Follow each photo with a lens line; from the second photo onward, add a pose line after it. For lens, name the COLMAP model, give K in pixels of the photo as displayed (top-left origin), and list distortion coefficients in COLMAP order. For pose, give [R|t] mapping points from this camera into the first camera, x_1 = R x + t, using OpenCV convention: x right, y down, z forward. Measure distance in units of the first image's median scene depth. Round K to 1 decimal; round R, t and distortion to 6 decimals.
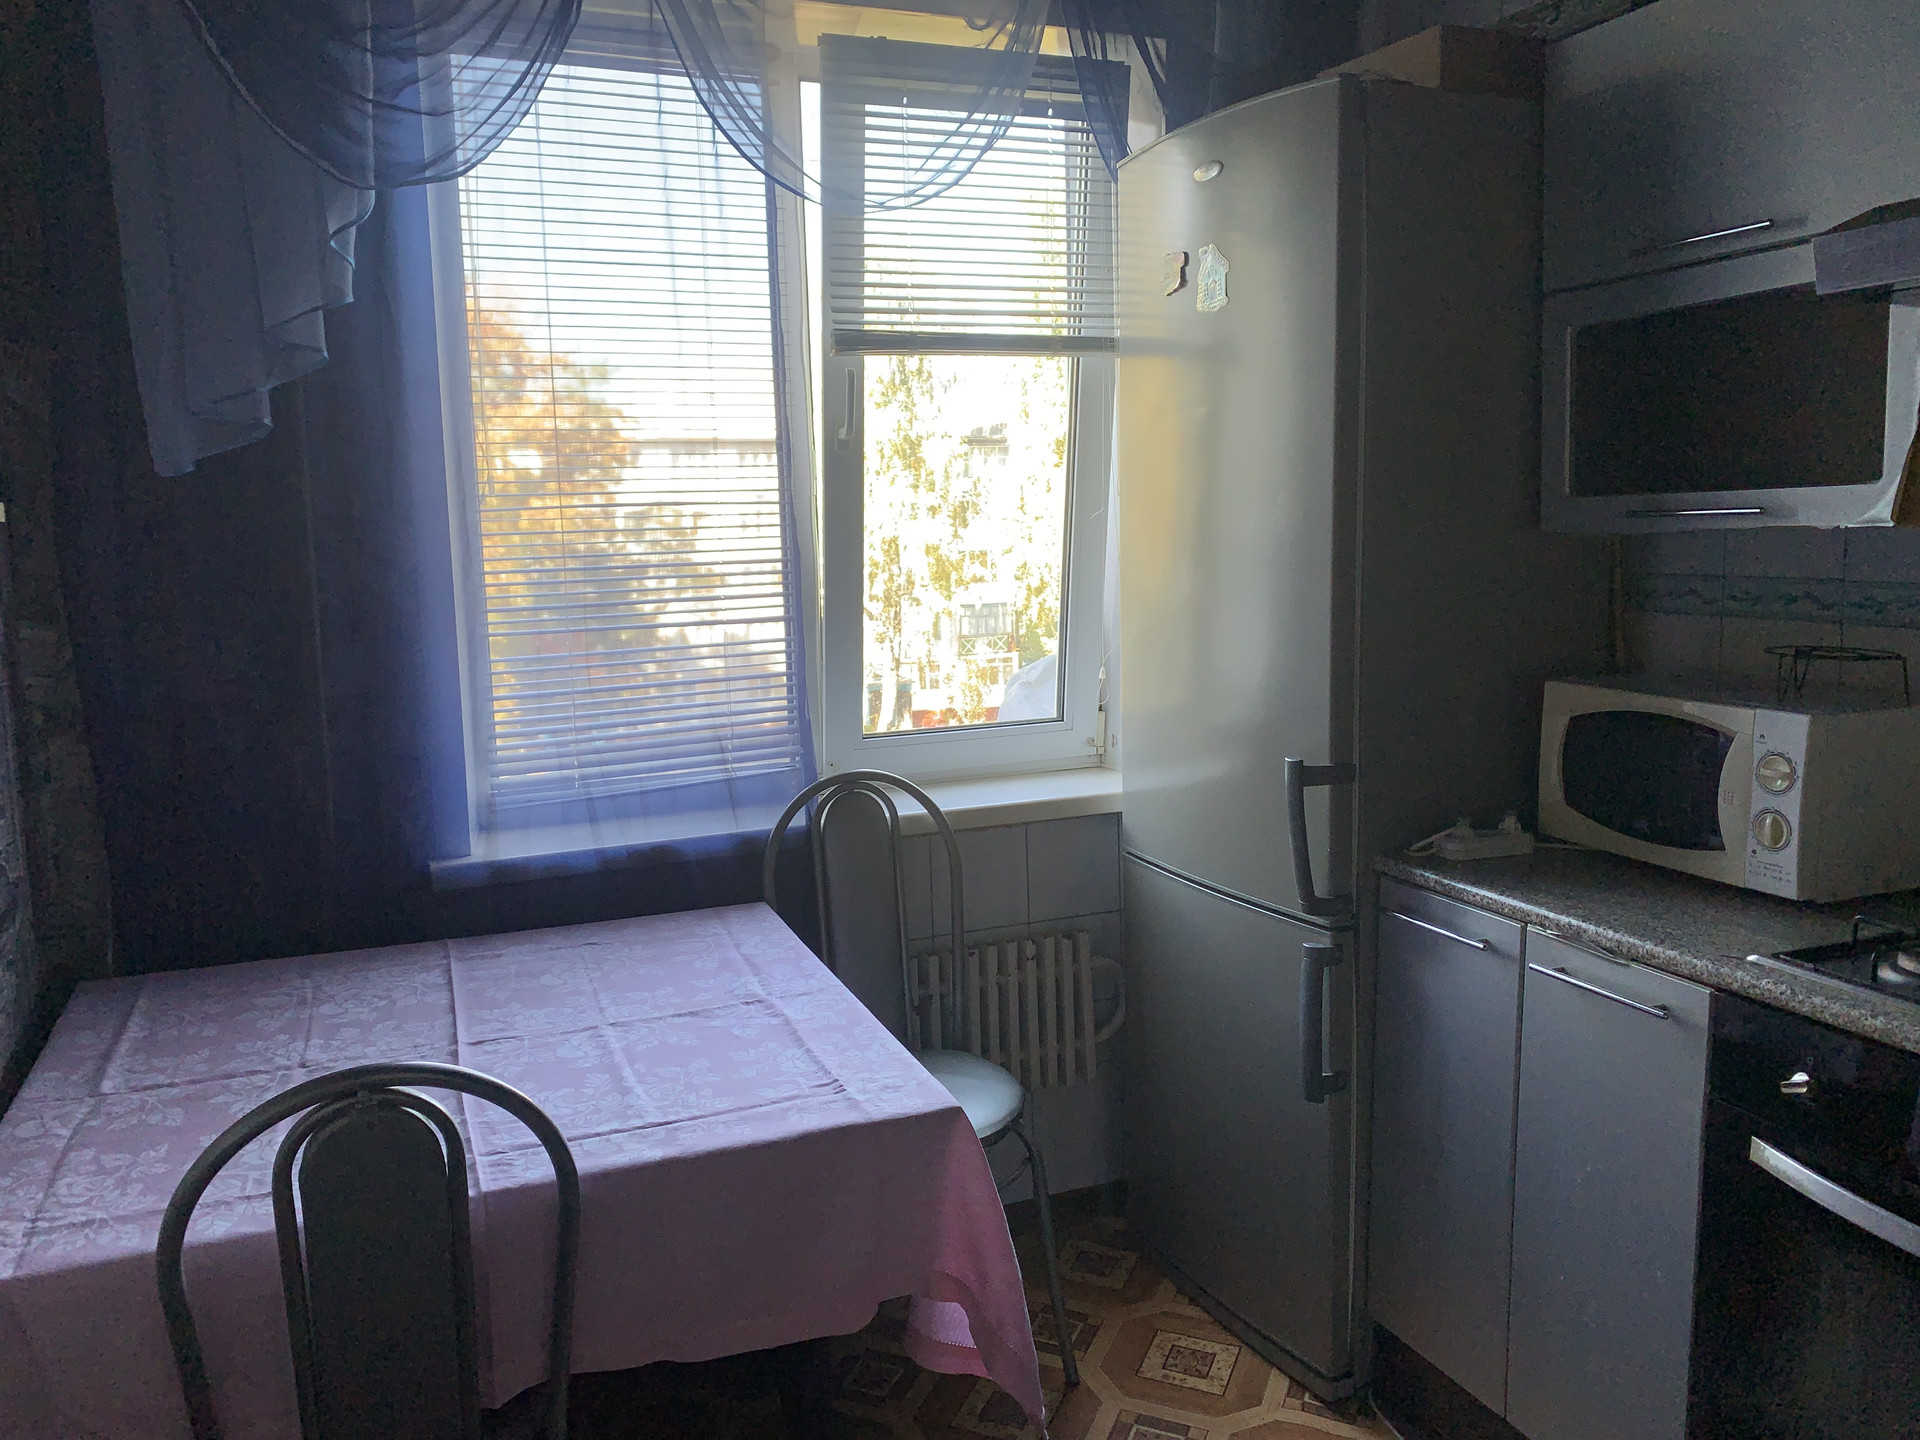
lens RADIAL K [[1435.4, 0, 914.9], [0, 1435.4, 721.7], [0, 0, 1]] dist [0.055586, -0.072221]
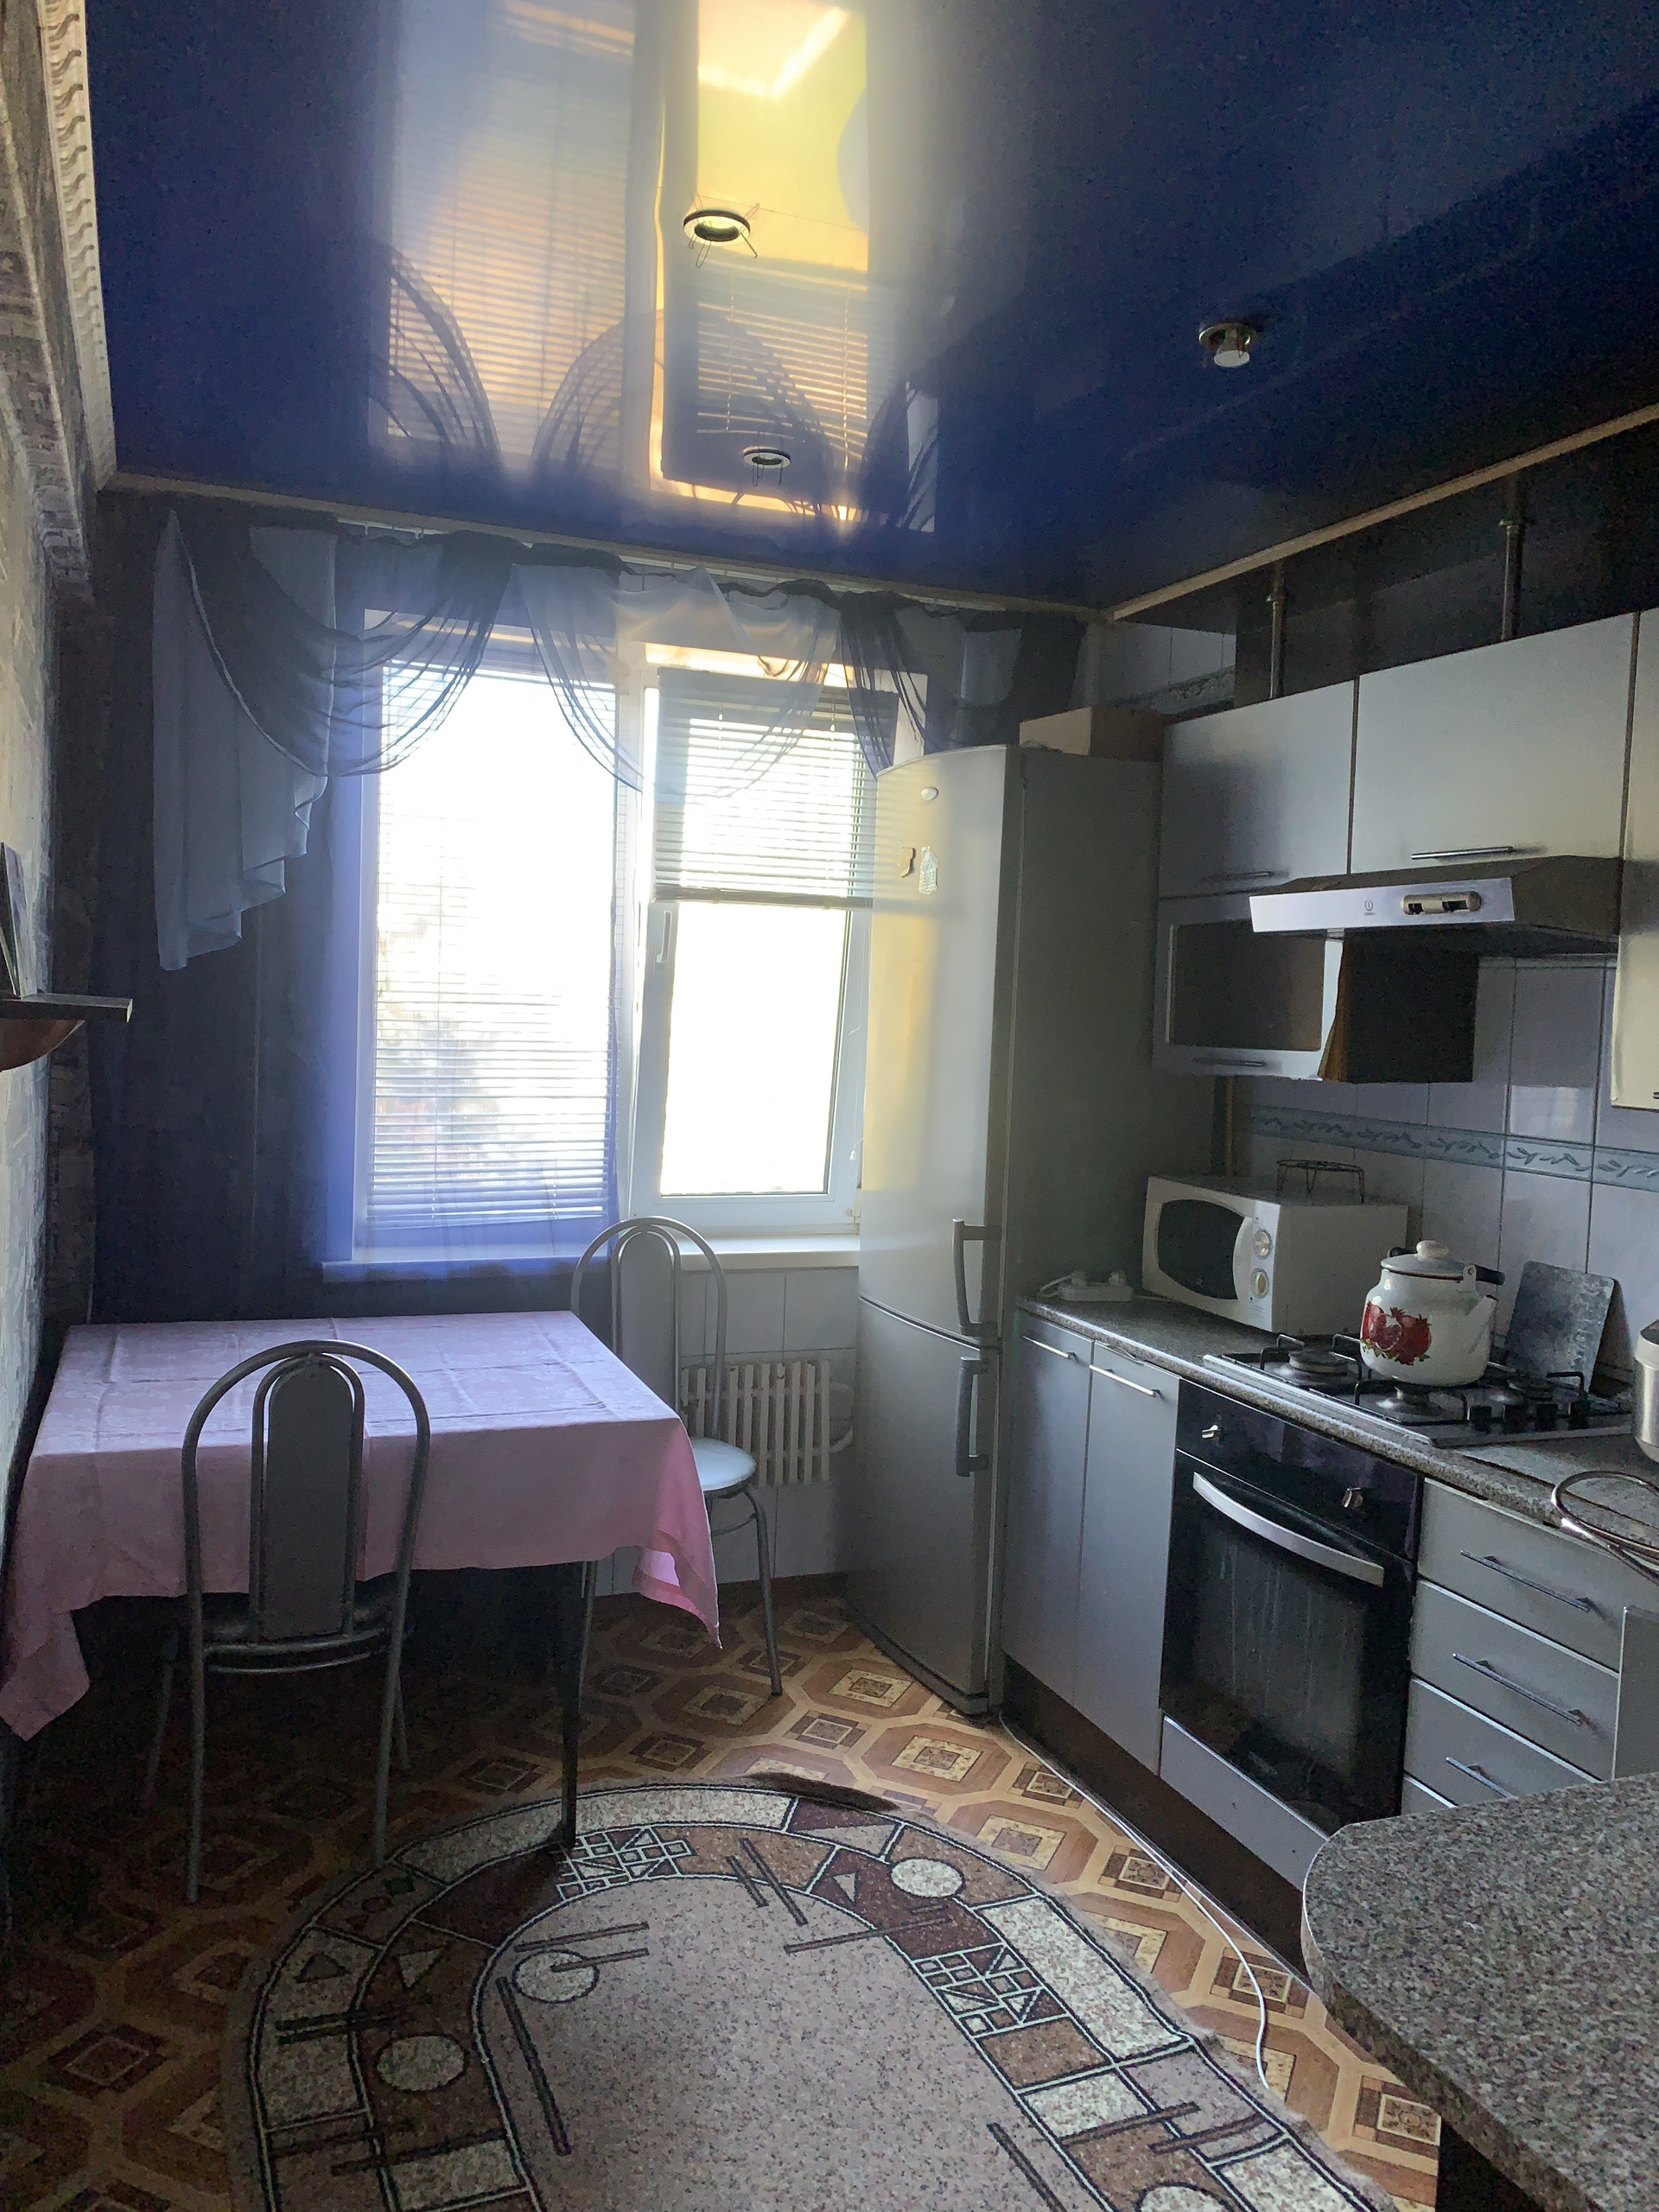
lens RADIAL K [[1653.7, 0, 819.9], [0, 1653.7, 1075.5], [0, 0, 1]] dist [0.067504, -0.083432]
pose [[0.998058, 0.061344, 0.010823, 0.101884], [-0.060053, 0.993721, -0.094402, 0.044382], [-0.016546, 0.093569, 0.995475, -0.576273]]
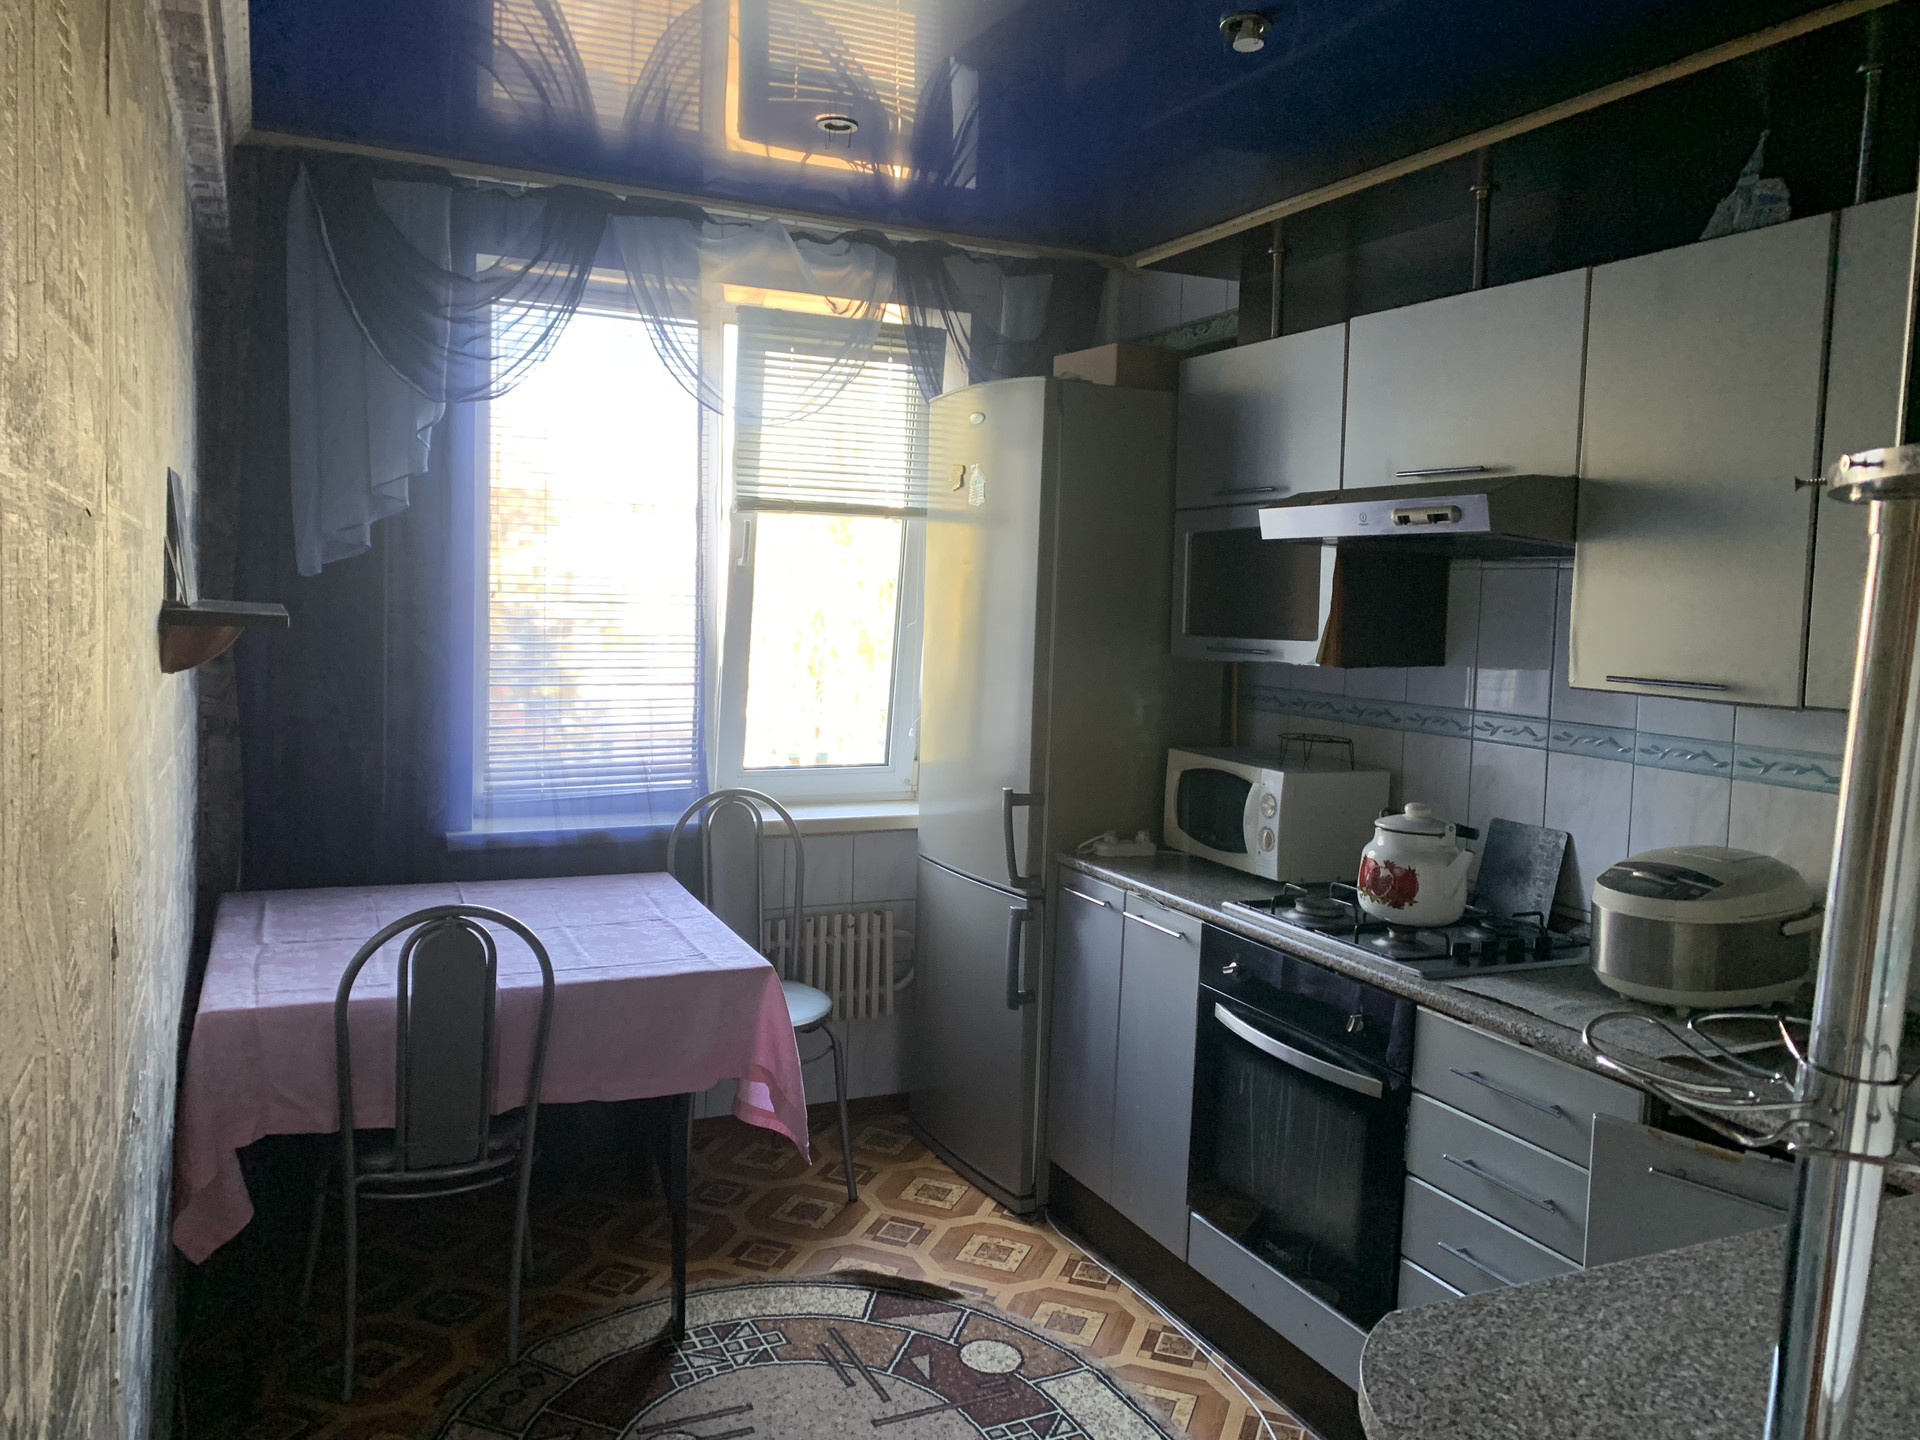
lens RADIAL K [[1435.4, 0, 933.7], [0, 1435.4, 674.9], [0, 0, 1]] dist [0.067504, -0.083432]
pose [[0.996539, 0.052285, 0.064623, 0.069983], [-0.046757, 0.995344, -0.084283, 0.037351], [-0.068728, 0.080970, 0.994344, -0.573167]]
